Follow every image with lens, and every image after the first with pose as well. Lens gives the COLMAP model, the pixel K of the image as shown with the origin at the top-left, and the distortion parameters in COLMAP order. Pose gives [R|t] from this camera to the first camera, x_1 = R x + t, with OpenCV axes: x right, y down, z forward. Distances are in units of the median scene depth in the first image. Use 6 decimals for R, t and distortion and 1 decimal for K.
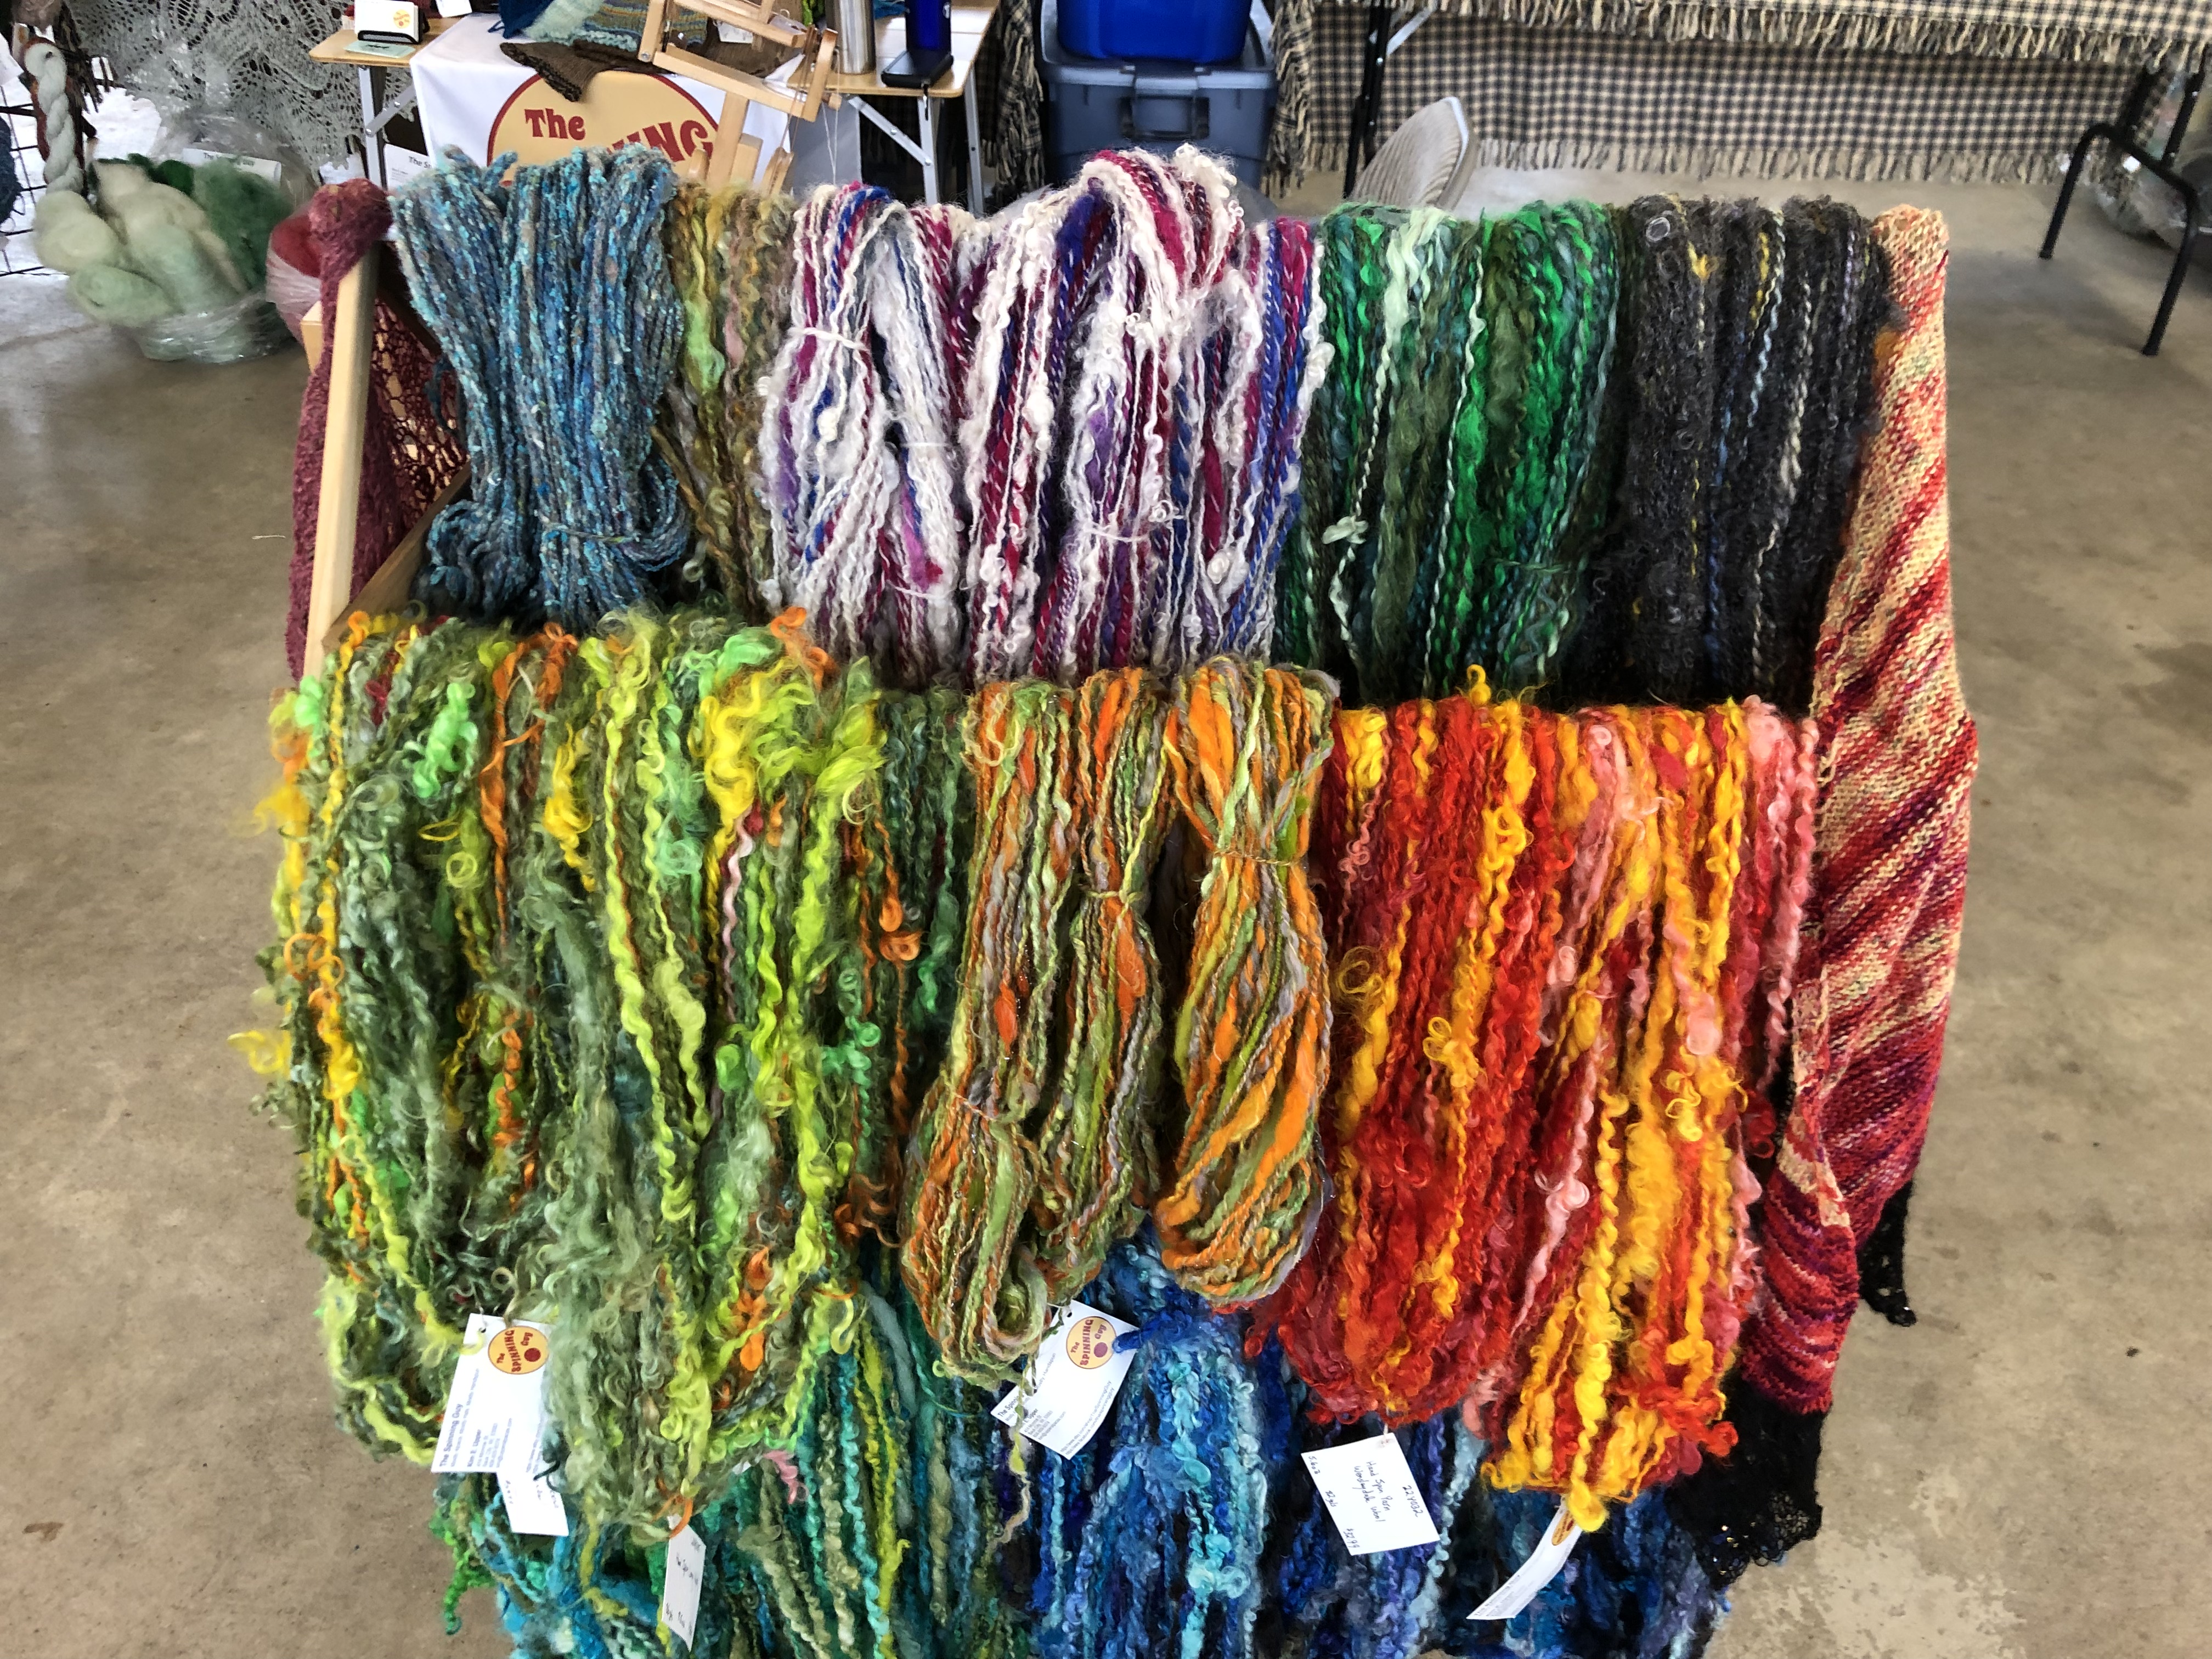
lens RADIAL K [[1807.0, 0, 1114.8], [0, 1807.0, 811.2], [0, 0, 1]] dist [0.052242, -0.061696]
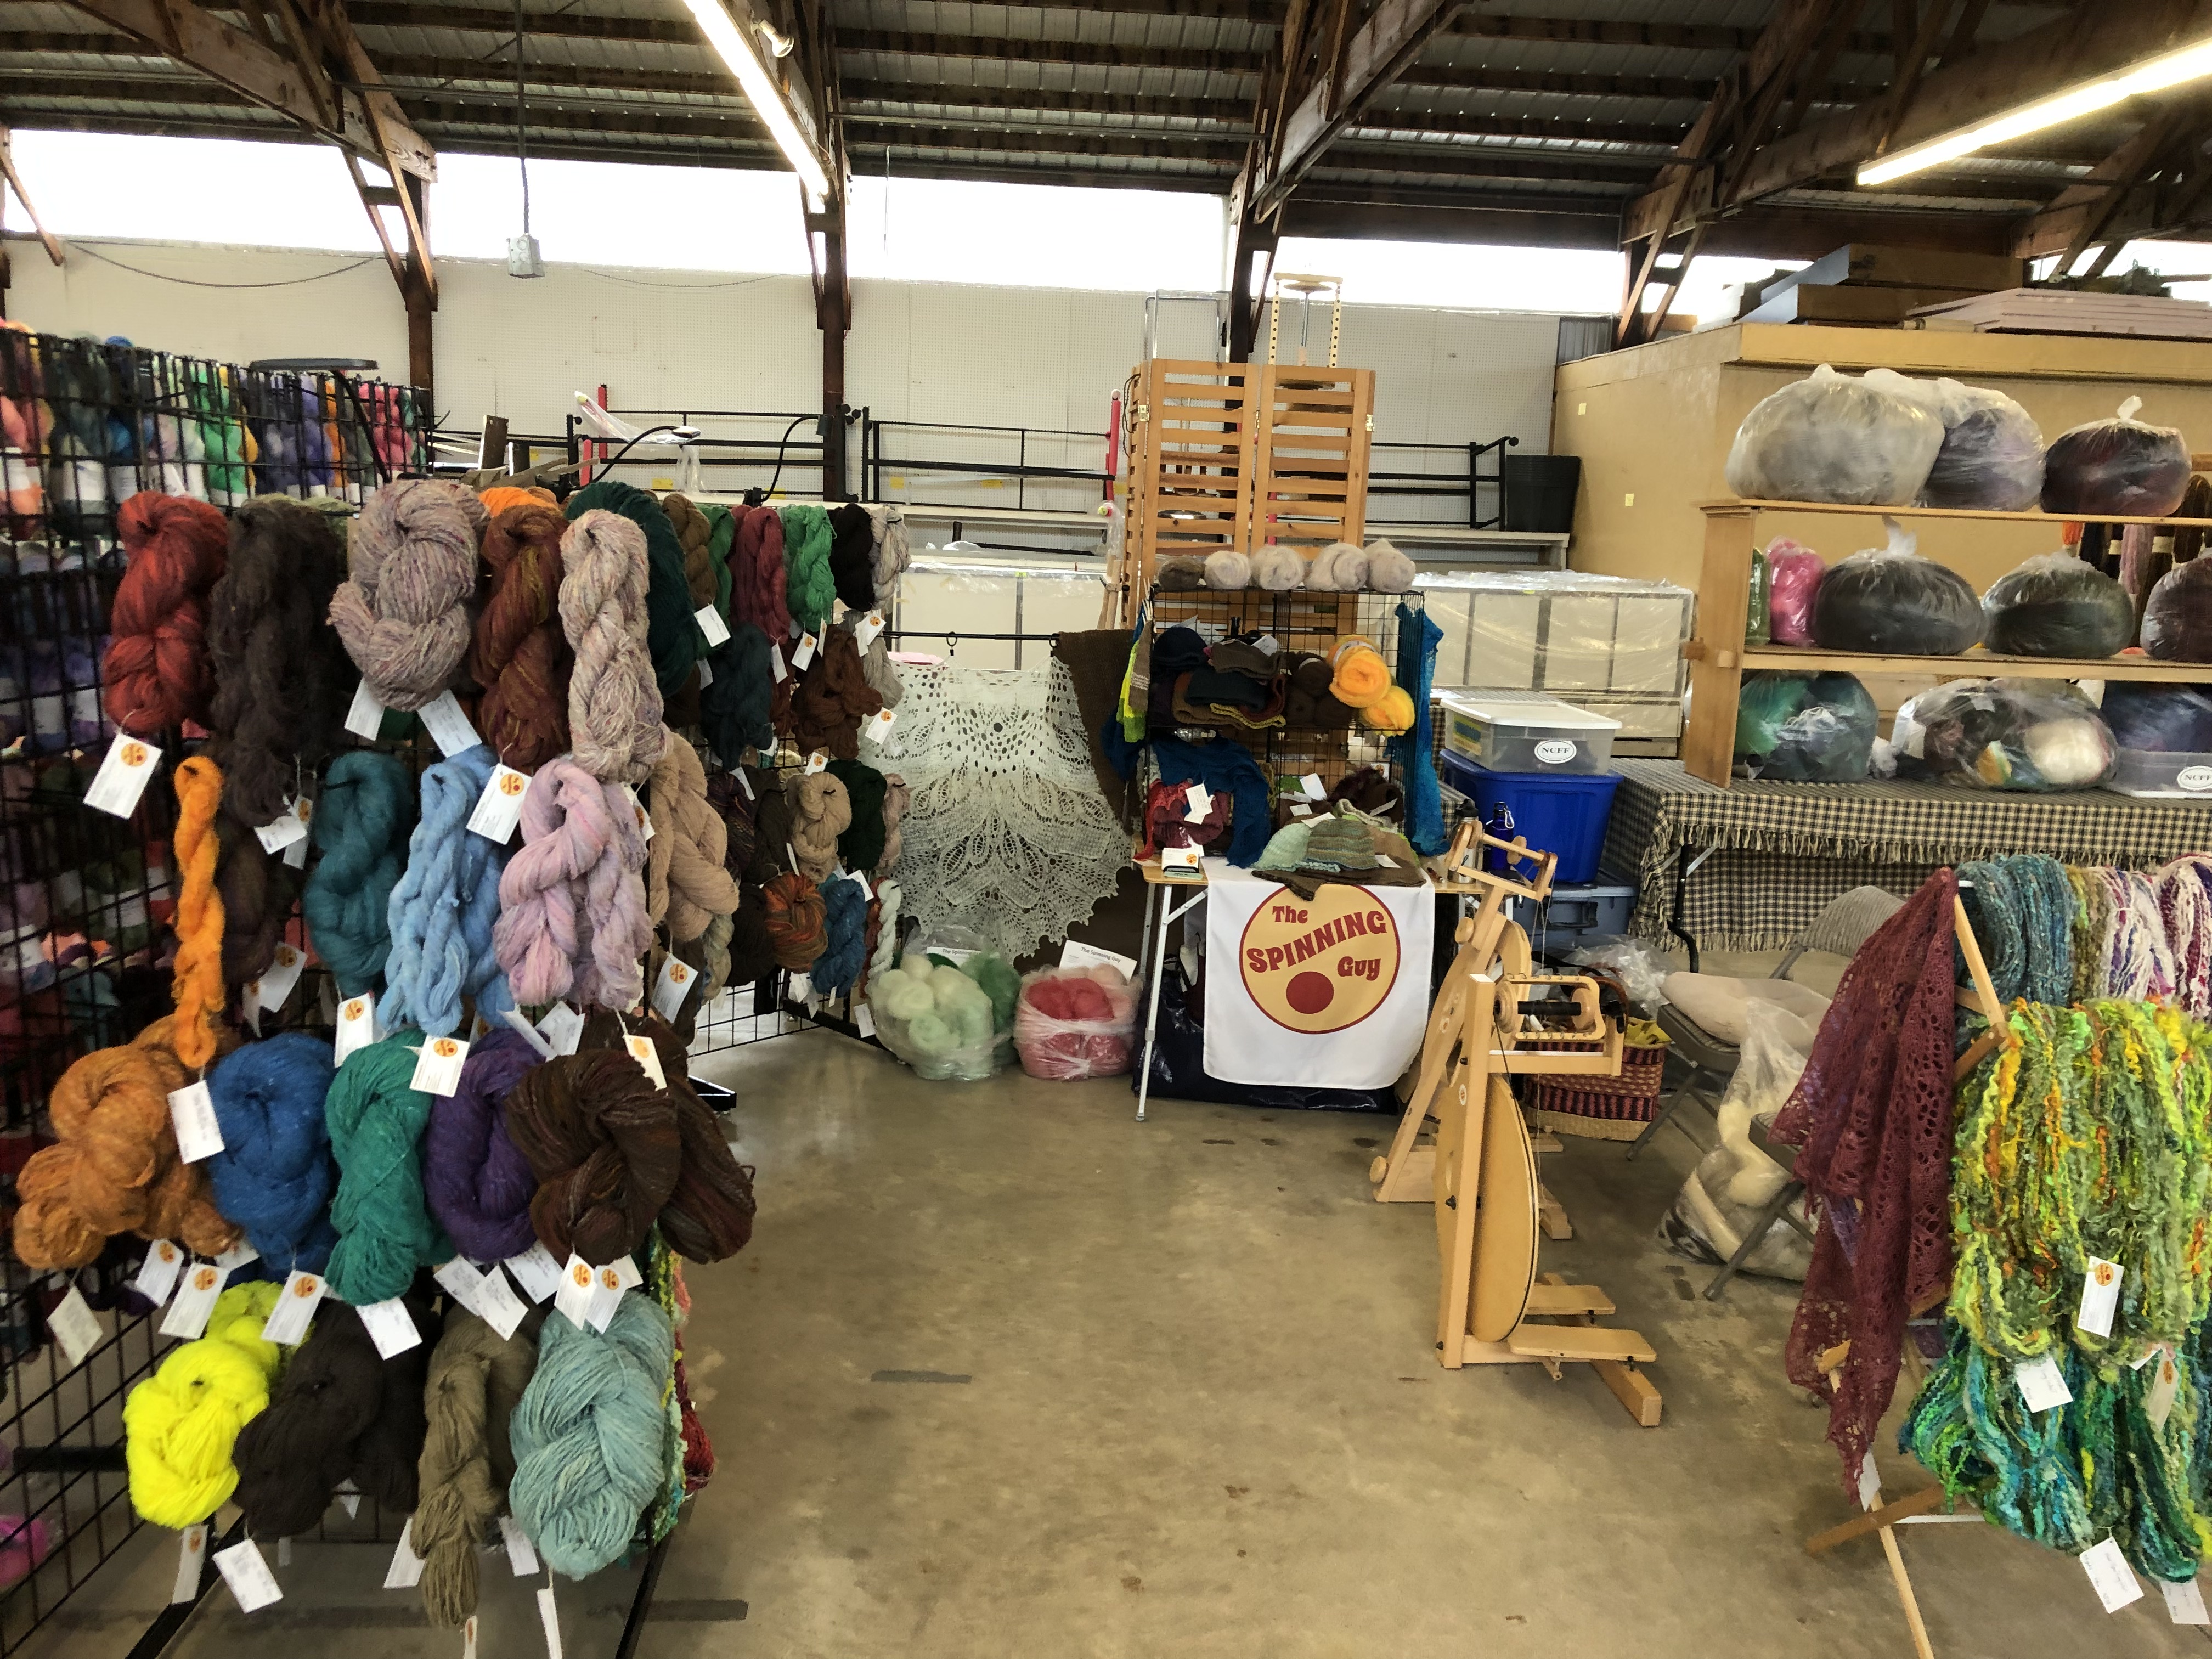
lens RADIAL K [[1807.0, 0, 1106.1], [0, 1807.0, 851.7], [0, 0, 1]] dist [0.052242, -0.061696]
pose [[0.996314, -0.015136, 0.084440, -2.007428], [0.049209, 0.907101, -0.418028, 0.787230], [-0.070268, 0.420642, 0.904501, -1.558476]]
